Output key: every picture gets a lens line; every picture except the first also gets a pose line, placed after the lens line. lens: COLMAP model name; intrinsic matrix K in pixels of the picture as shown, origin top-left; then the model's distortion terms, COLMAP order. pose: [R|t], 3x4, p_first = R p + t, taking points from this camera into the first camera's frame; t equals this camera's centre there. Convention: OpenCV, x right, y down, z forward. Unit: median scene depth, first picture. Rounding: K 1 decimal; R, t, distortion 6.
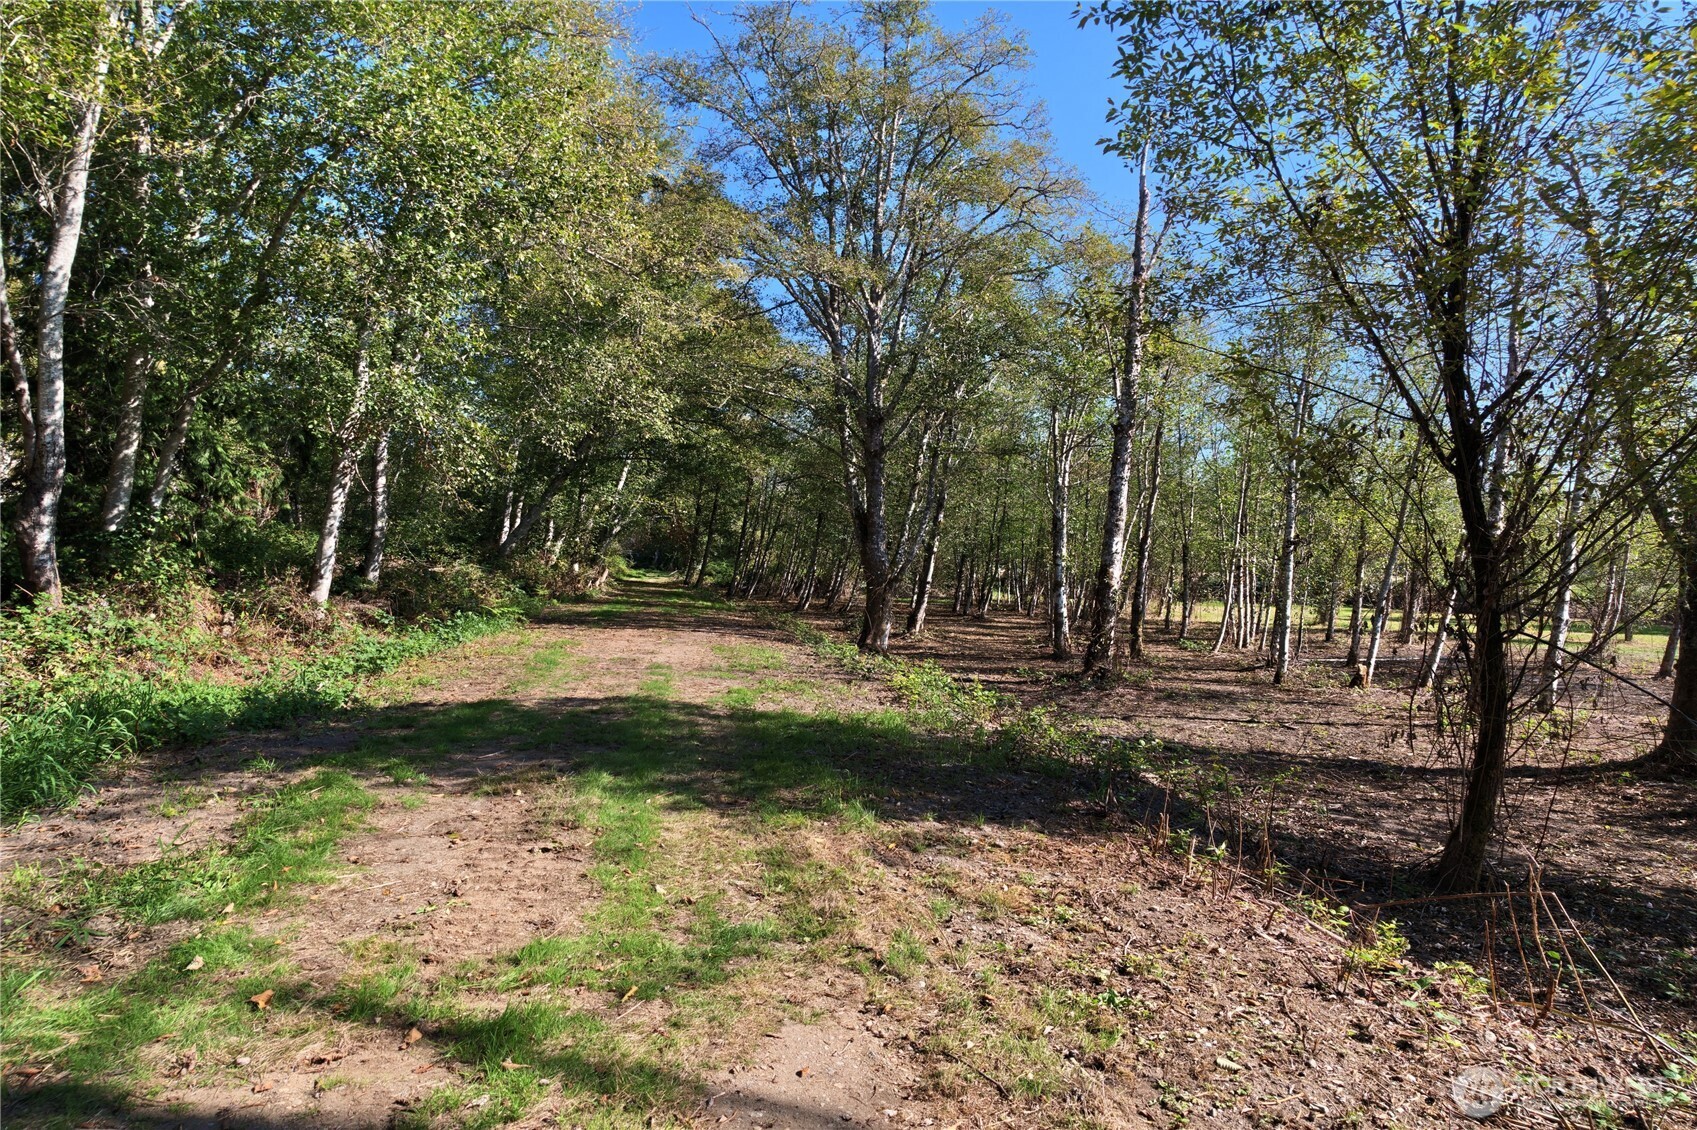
lens RADIAL K [[1011.6, 0, 845.3], [0, 1011.6, 564.3], [0, 0, 1]] dist [0.033676, -0.059141]
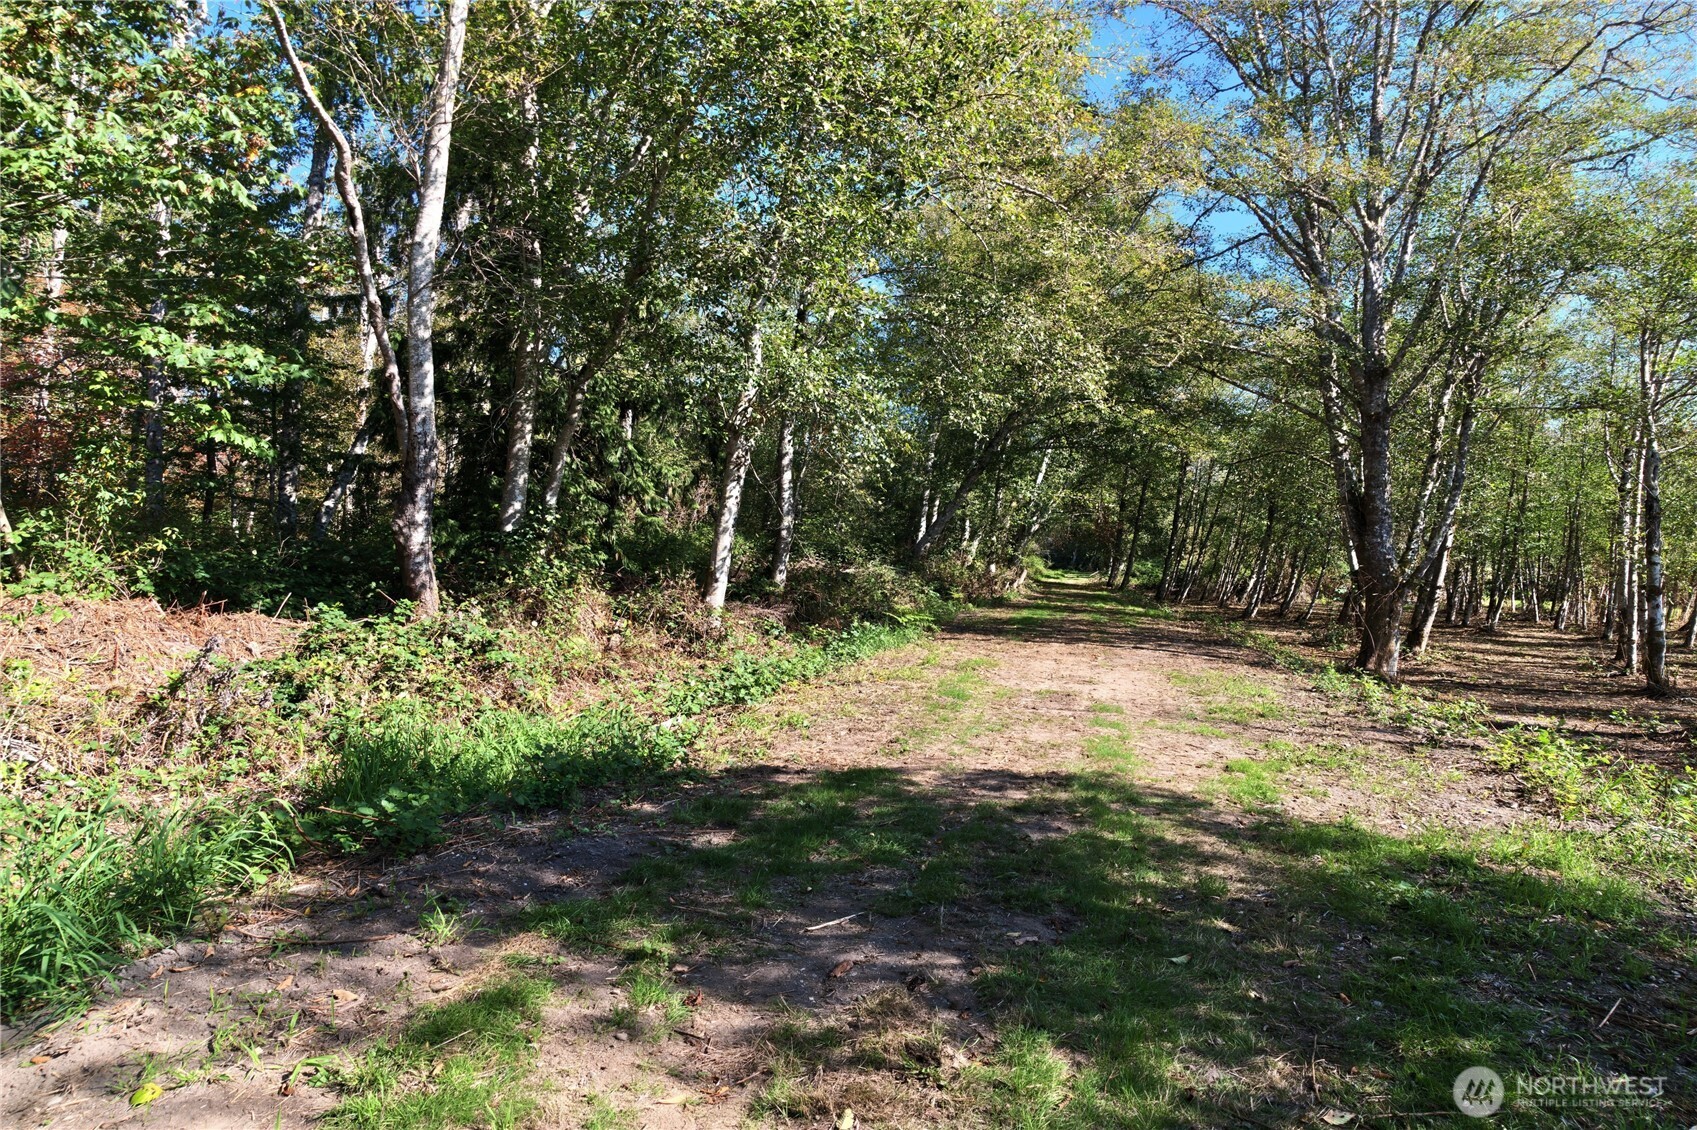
lens RADIAL K [[1011.6, 0, 845.3], [0, 1011.6, 564.3], [0, 0, 1]] dist [0.033676, -0.059141]
pose [[0.919112, -0.004112, -0.393975, -0.037661], [0.003909, 0.999991, -0.001318, 0.000080], [0.393977, -0.000329, 0.919120, 0.146094]]
